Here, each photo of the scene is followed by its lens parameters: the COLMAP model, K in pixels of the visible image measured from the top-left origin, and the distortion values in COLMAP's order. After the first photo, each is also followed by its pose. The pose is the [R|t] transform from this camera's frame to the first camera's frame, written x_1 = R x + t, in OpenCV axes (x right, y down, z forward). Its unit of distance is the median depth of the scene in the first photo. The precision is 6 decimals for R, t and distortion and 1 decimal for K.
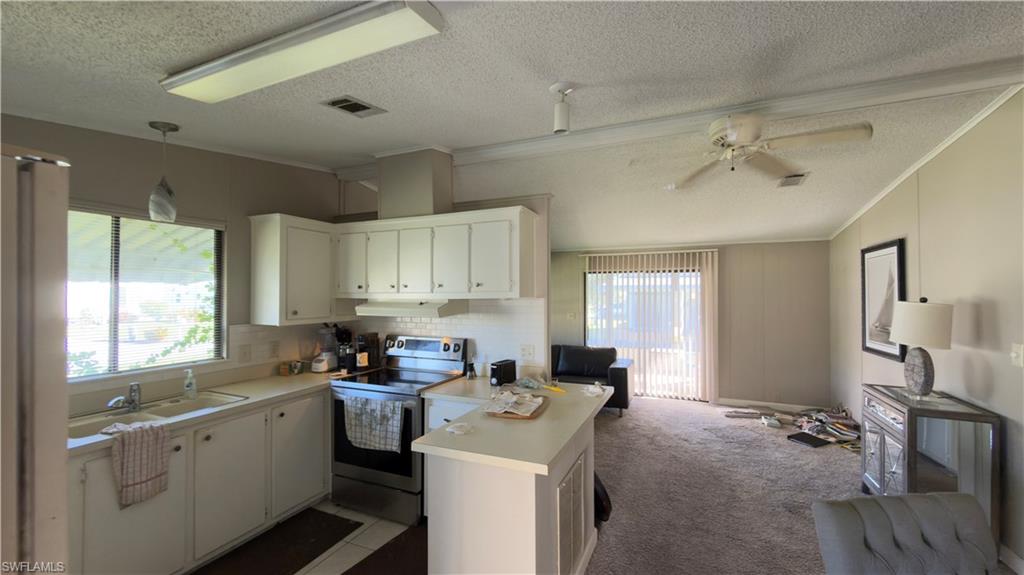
lens RADIAL K [[409.0, 0, 514.6], [0, 409.0, 286.6], [0, 0, 1]] dist [0.001548, 0.000264]
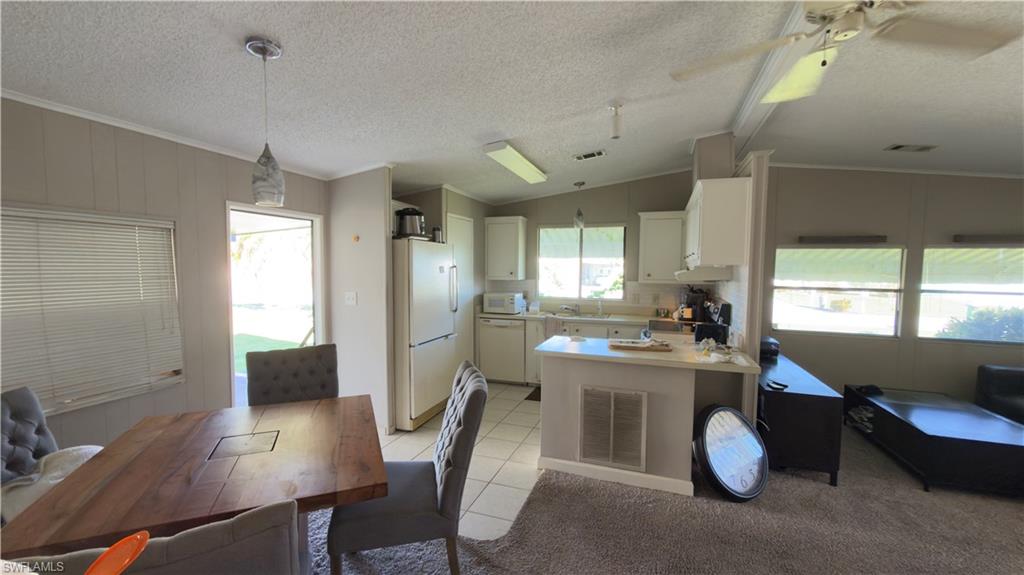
lens RADIAL K [[410.3, 0, 509.1], [0, 410.3, 295.9], [0, 0, 1]] dist [0.001918, 0.000311]
pose [[0.062734, 0.074195, -0.995269, 0.975647], [0.010077, 0.997135, 0.074970, 0.020454], [0.997979, -0.014733, 0.061806, 0.376806]]
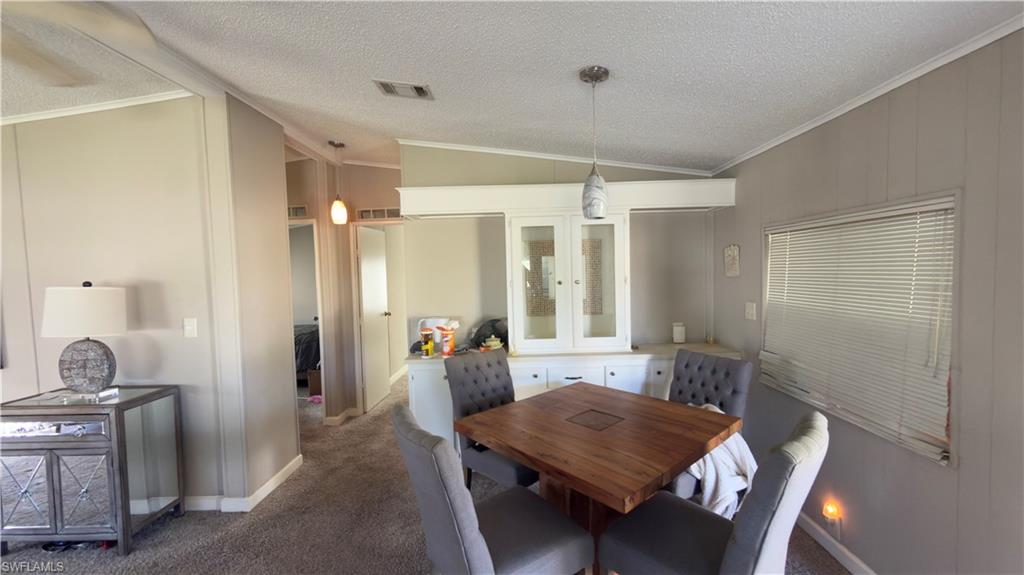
lens RADIAL K [[409.0, 0, 514.6], [0, 409.0, 286.6], [0, 0, 1]] dist [0.001548, 0.000264]
pose [[-0.388005, -0.027459, 0.921248, -0.132946], [0.008245, 0.999413, 0.033262, 0.015943], [-0.921620, 0.020502, -0.387551, 0.447825]]
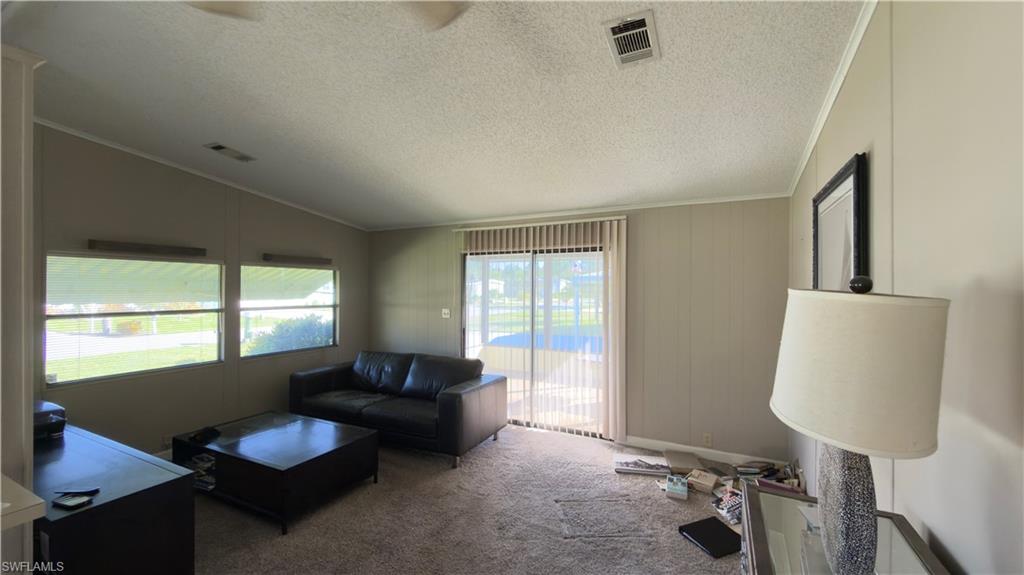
lens RADIAL K [[409.0, 0, 514.6], [0, 409.0, 286.6], [0, 0, 1]] dist [0.001548, 0.000264]
pose [[0.997902, 0.002692, -0.064691, 0.659090], [-0.001704, 0.999881, 0.015312, 0.025738], [0.064725, -0.015169, 0.997788, 0.579913]]
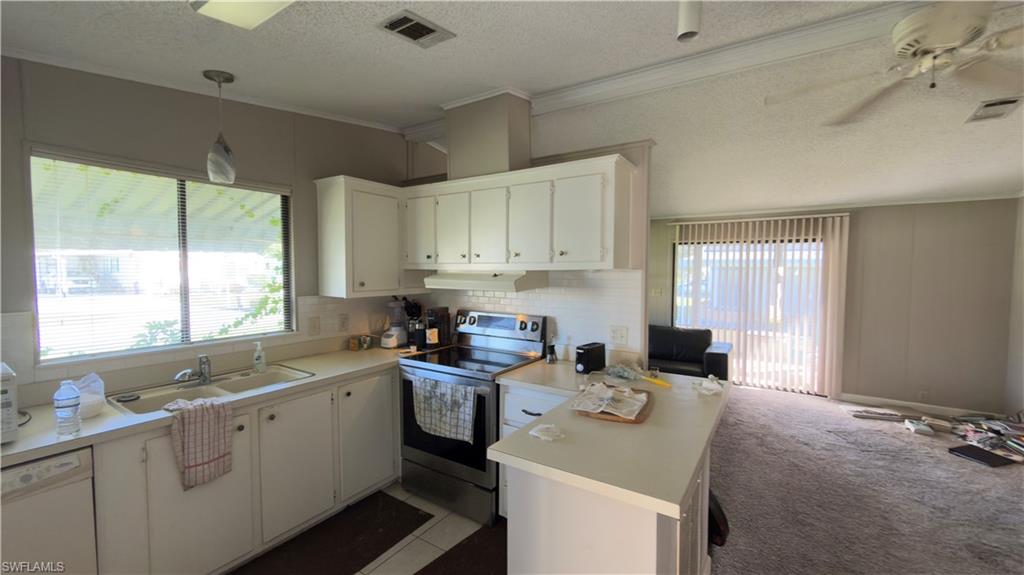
lens RADIAL K [[409.0, 0, 514.6], [0, 409.0, 286.6], [0, 0, 1]] dist [0.001548, 0.000264]
pose [[0.986077, 0.012656, -0.165809, -0.042266], [-0.002694, 0.998184, 0.060175, 0.012481], [0.166269, -0.058890, 0.984320, 0.144894]]
